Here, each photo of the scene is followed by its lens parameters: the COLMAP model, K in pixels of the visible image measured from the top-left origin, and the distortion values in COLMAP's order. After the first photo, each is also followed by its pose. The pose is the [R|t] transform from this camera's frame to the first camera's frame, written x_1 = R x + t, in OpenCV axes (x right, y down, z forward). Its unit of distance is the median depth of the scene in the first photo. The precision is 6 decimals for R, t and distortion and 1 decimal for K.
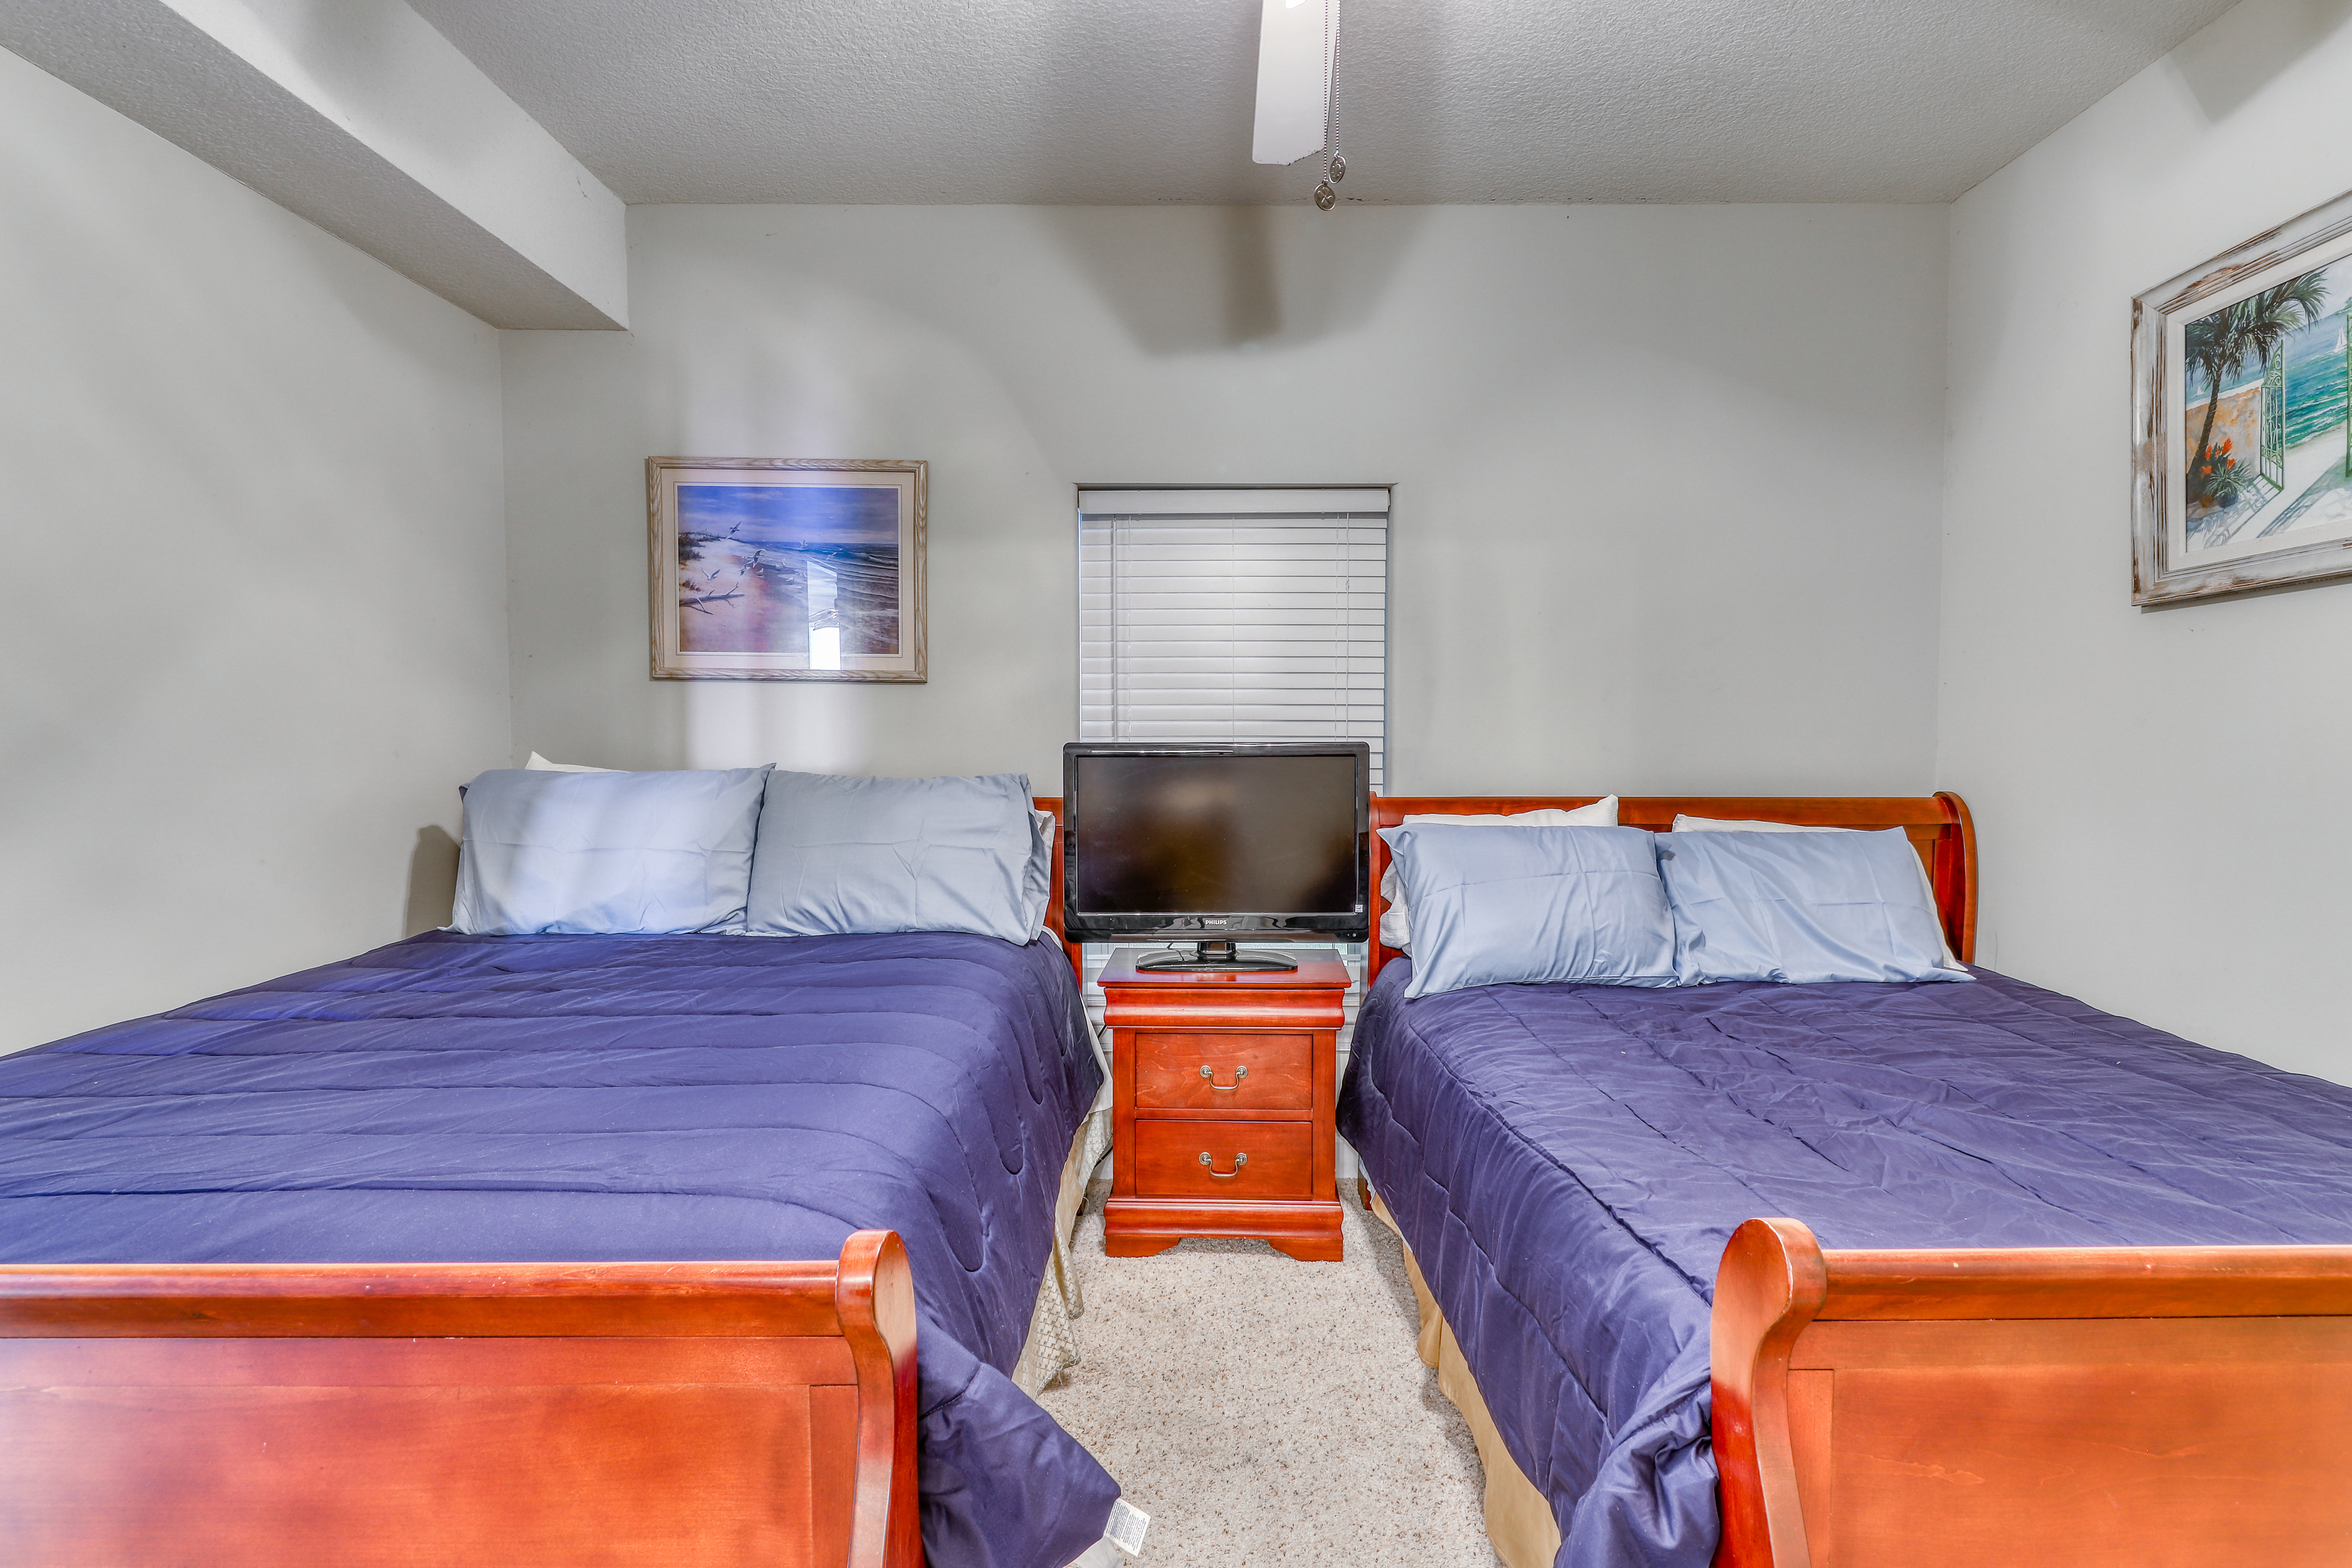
lens RADIAL K [[1117.9, 0, 1184.8], [0, 1117.9, 780.9], [0, 0, 1]] dist [0.004418, -0.002089]
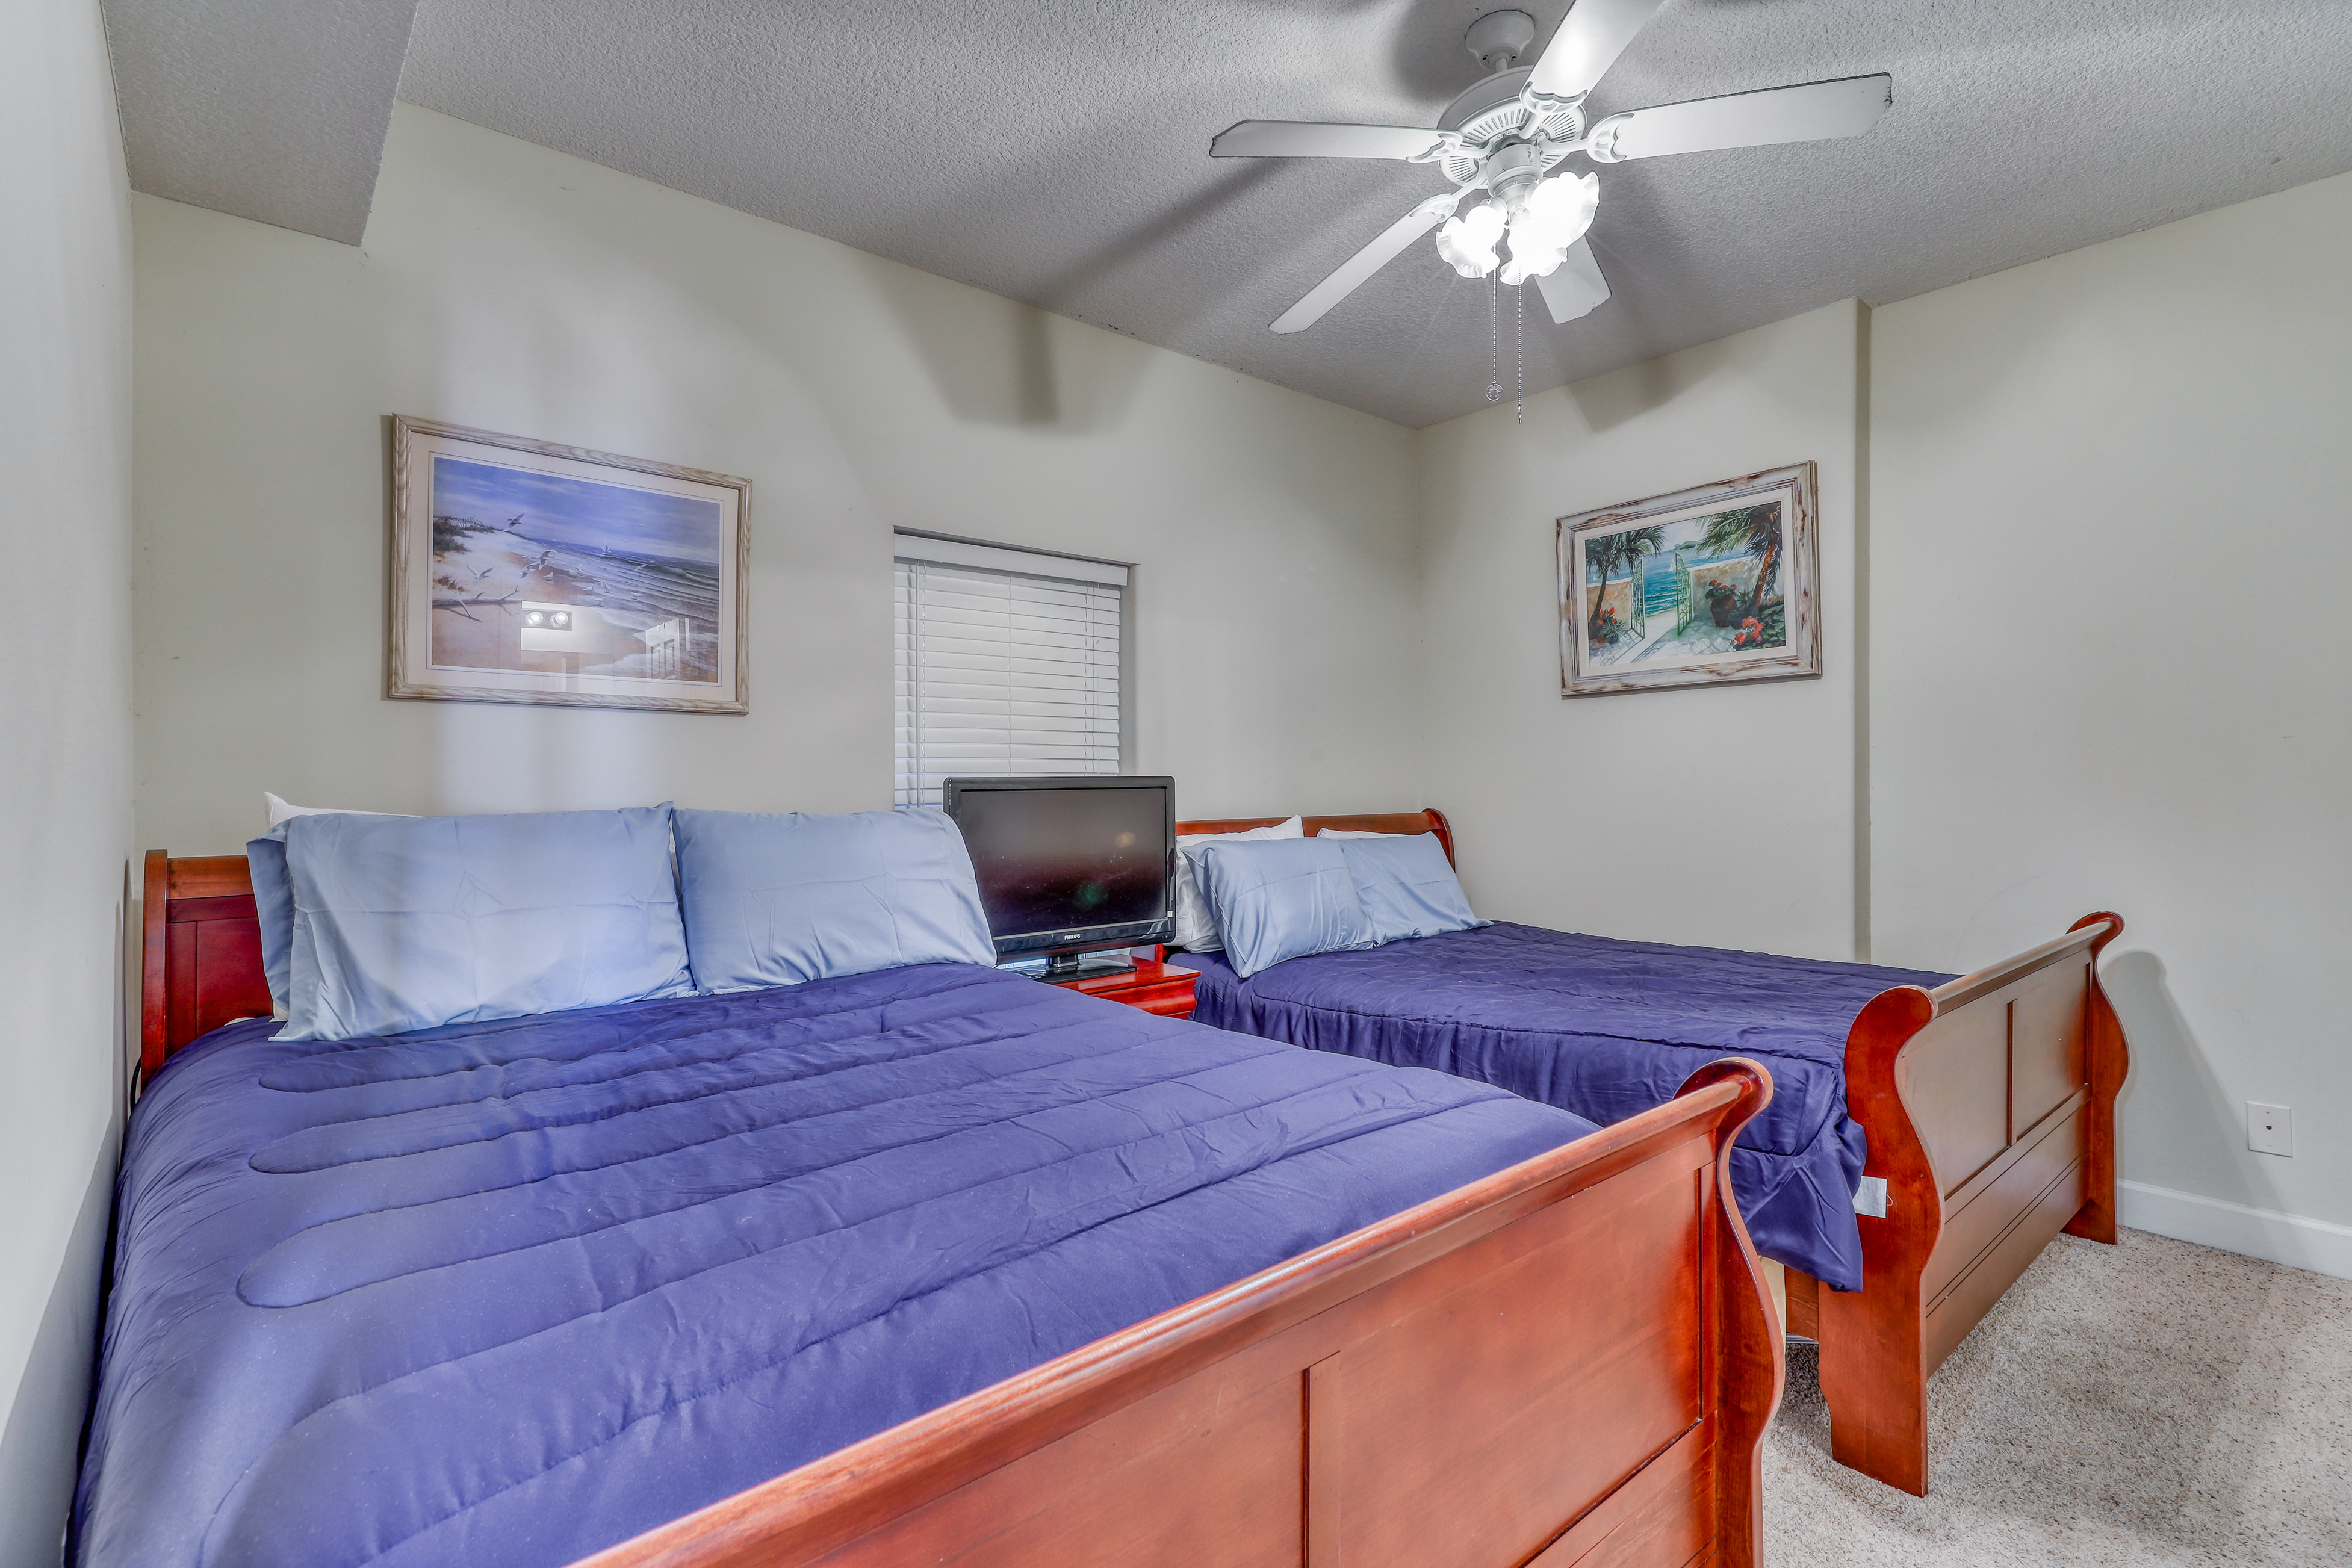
lens RADIAL K [[1091.7, 0, 1179.3], [0, 1091.7, 779.3], [0, 0, 1]] dist [0.004702, 0.000279]
pose [[0.766437, -0.003898, 0.642308, -0.567257], [0.031884, 0.998980, -0.031983, 0.006426], [-0.641528, 0.044992, 0.765779, 0.080023]]
